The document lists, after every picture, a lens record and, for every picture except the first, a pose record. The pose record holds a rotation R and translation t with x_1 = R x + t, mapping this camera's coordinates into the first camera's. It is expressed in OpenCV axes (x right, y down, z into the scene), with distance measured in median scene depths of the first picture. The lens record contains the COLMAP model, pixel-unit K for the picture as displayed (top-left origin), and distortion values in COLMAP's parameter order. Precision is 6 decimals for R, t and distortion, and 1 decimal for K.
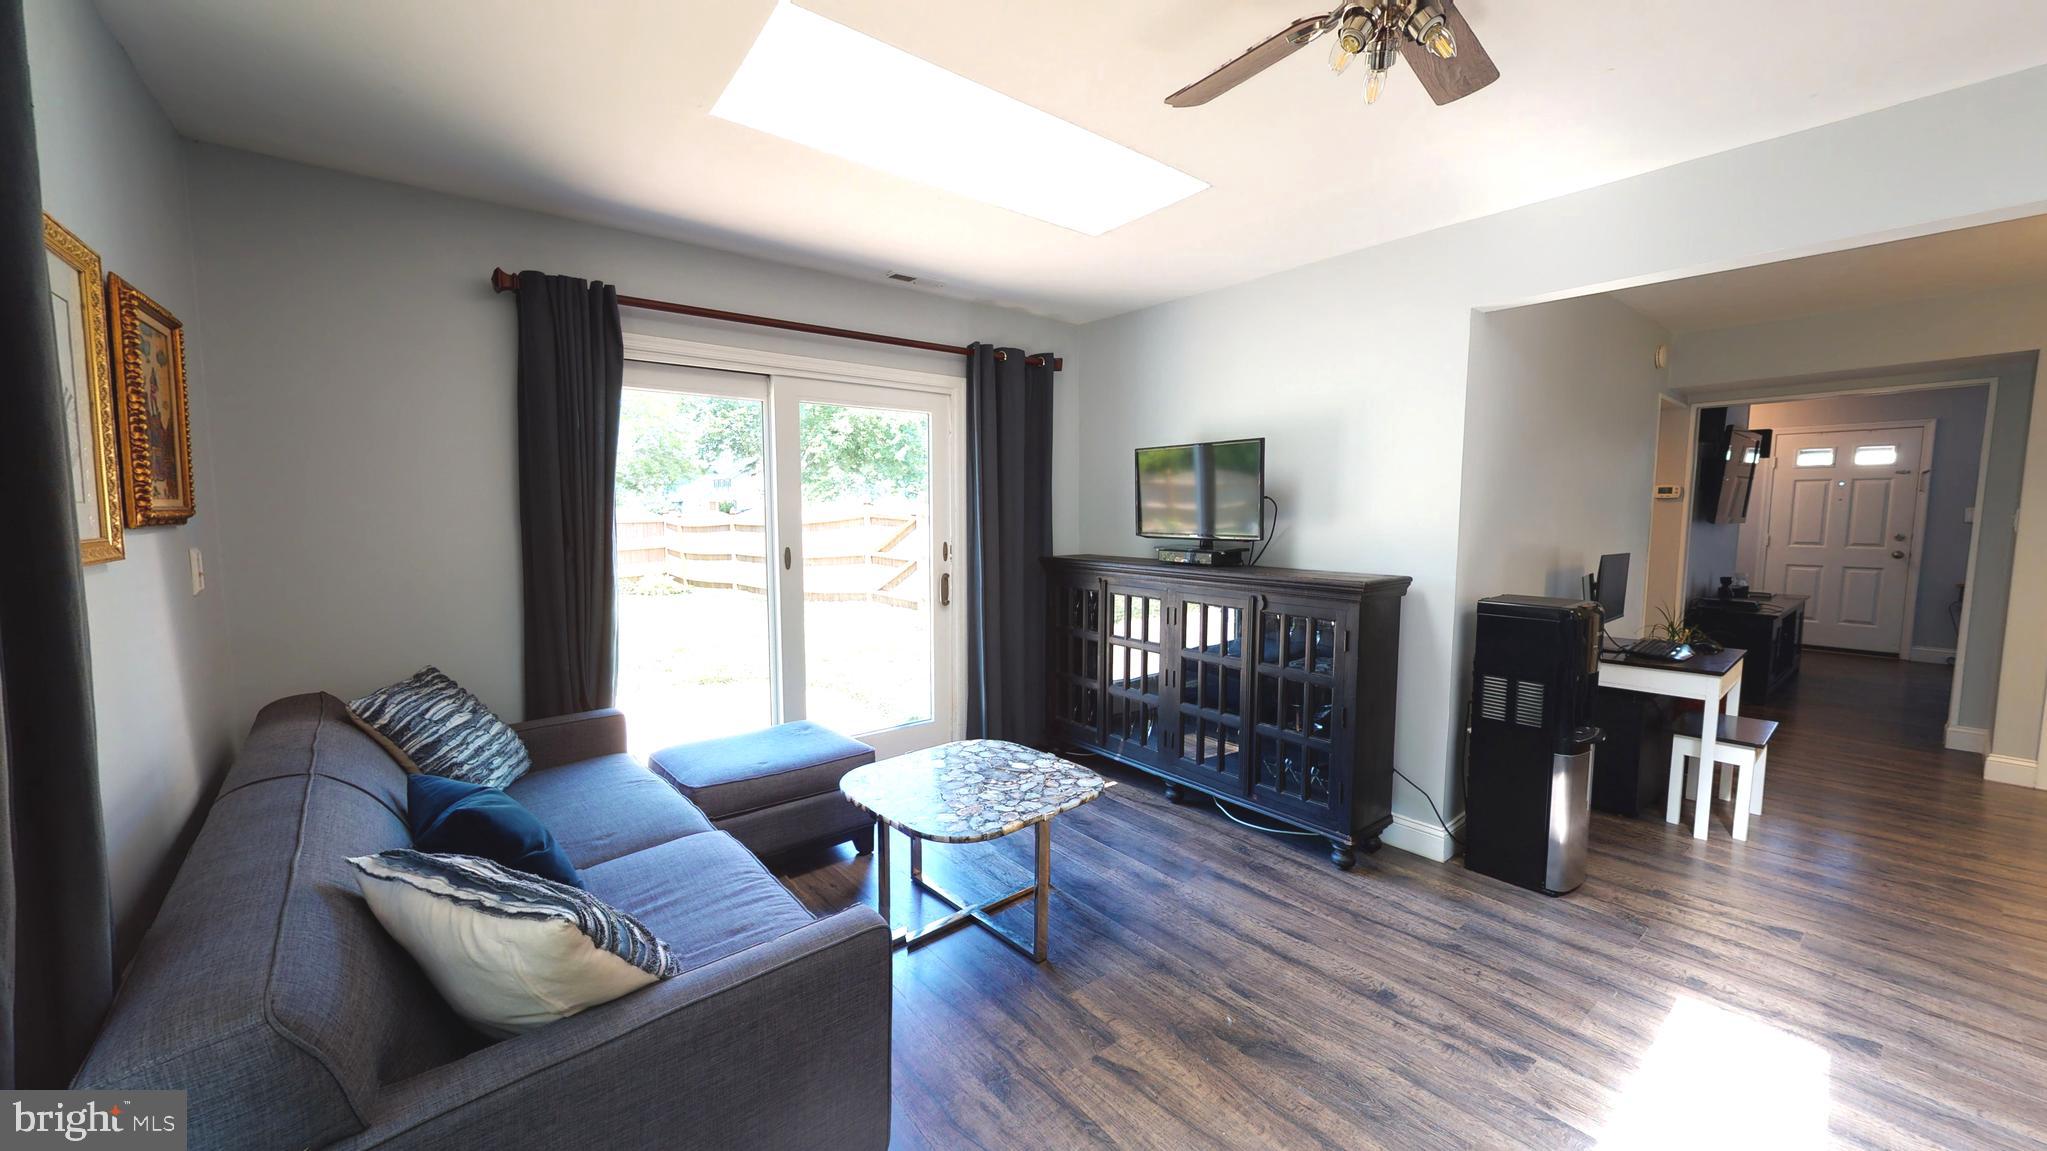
lens RADIAL K [[749.1, 0, 1021.0], [0, 749.1, 570.6], [0, 0, 1]] dist [0.002753, 0.000257]
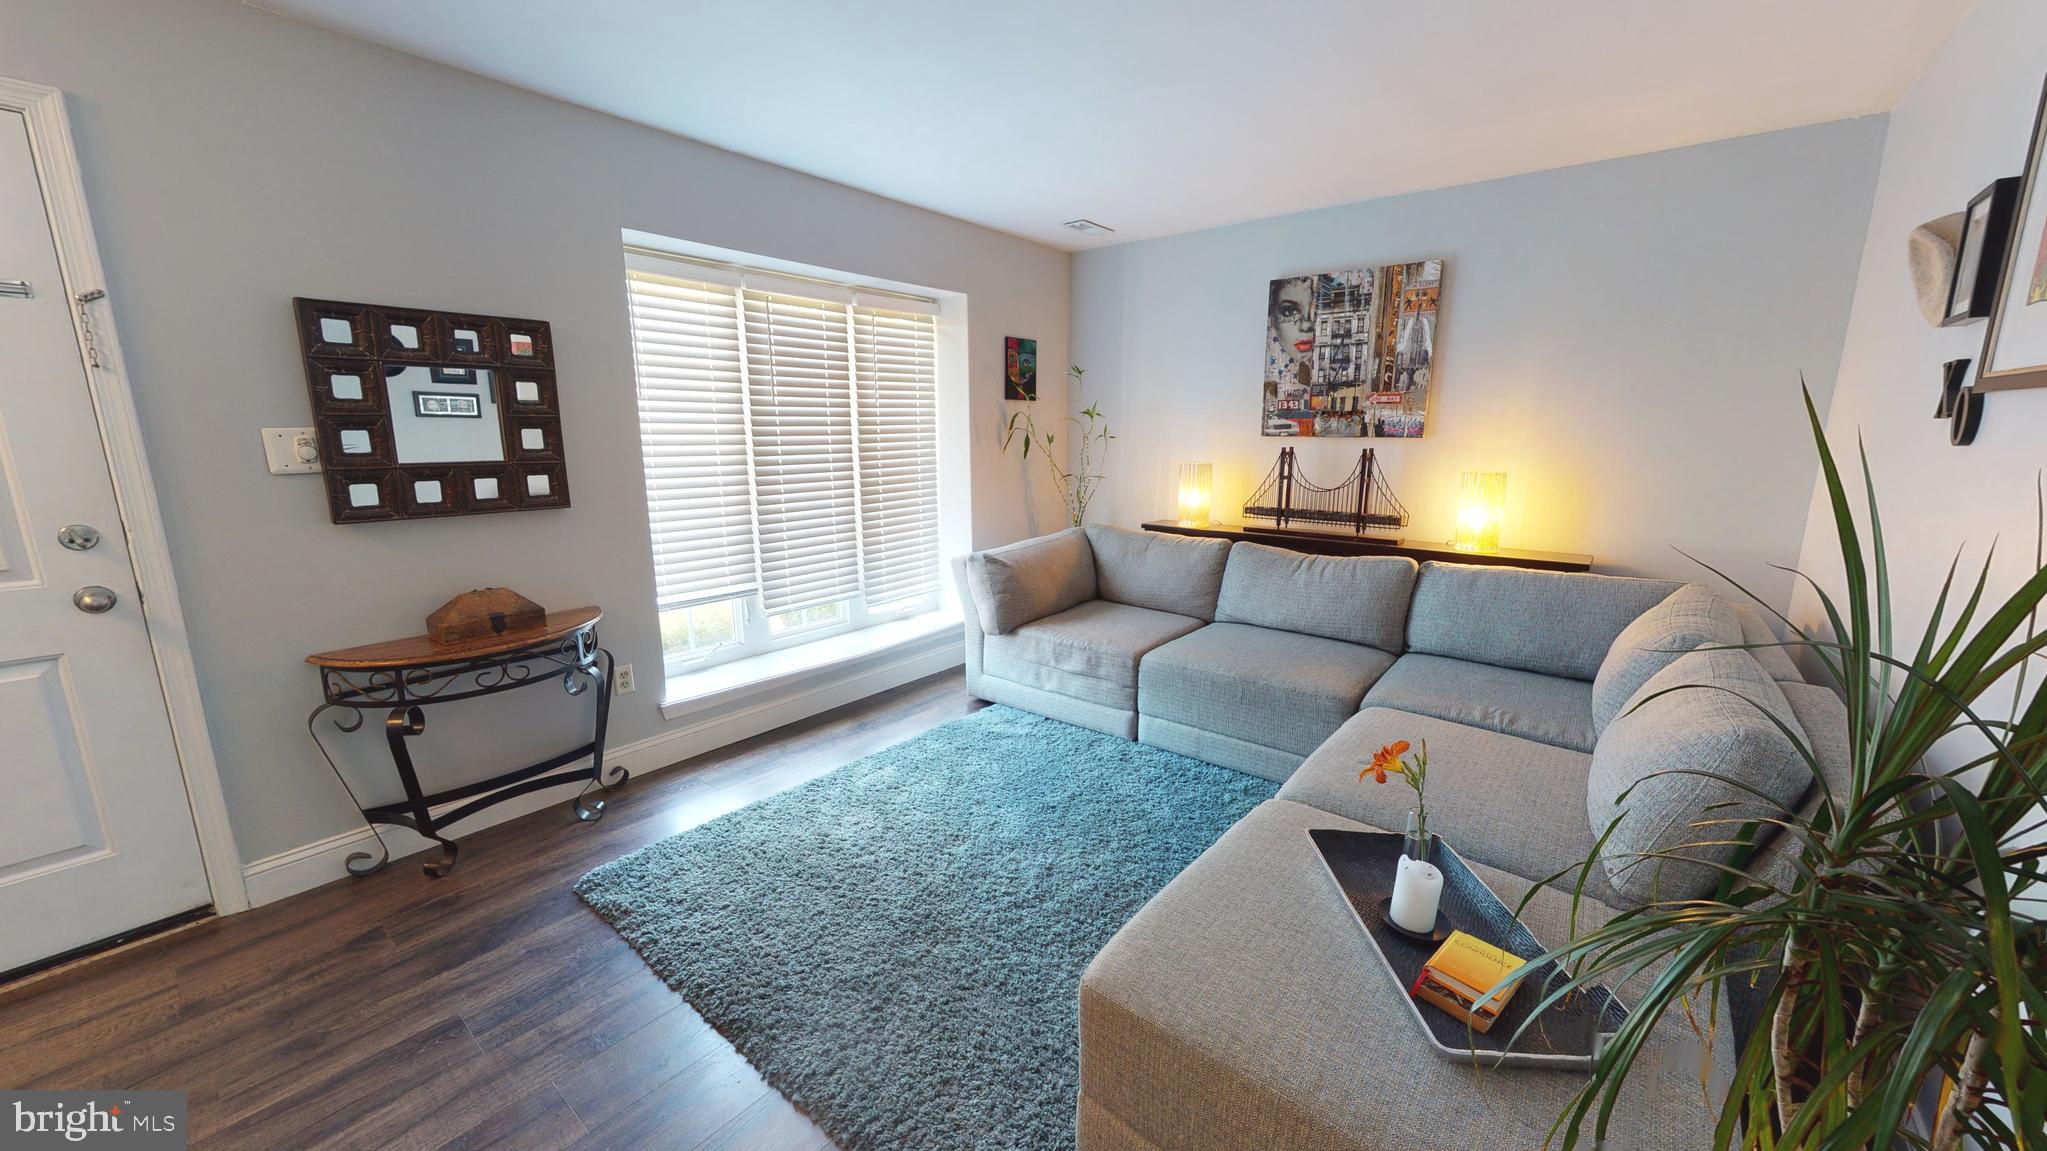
lens RADIAL K [[749.1, 0, 1022.0], [0, 749.1, 575.1], [0, 0, 1]] dist [0.002753, 0.000257]
pose [[-0.169344, -0.199199, 0.965216, 0.850572], [0.085059, 0.972753, 0.215677, -0.059974], [-0.981880, 0.118624, -0.147786, 0.712327]]
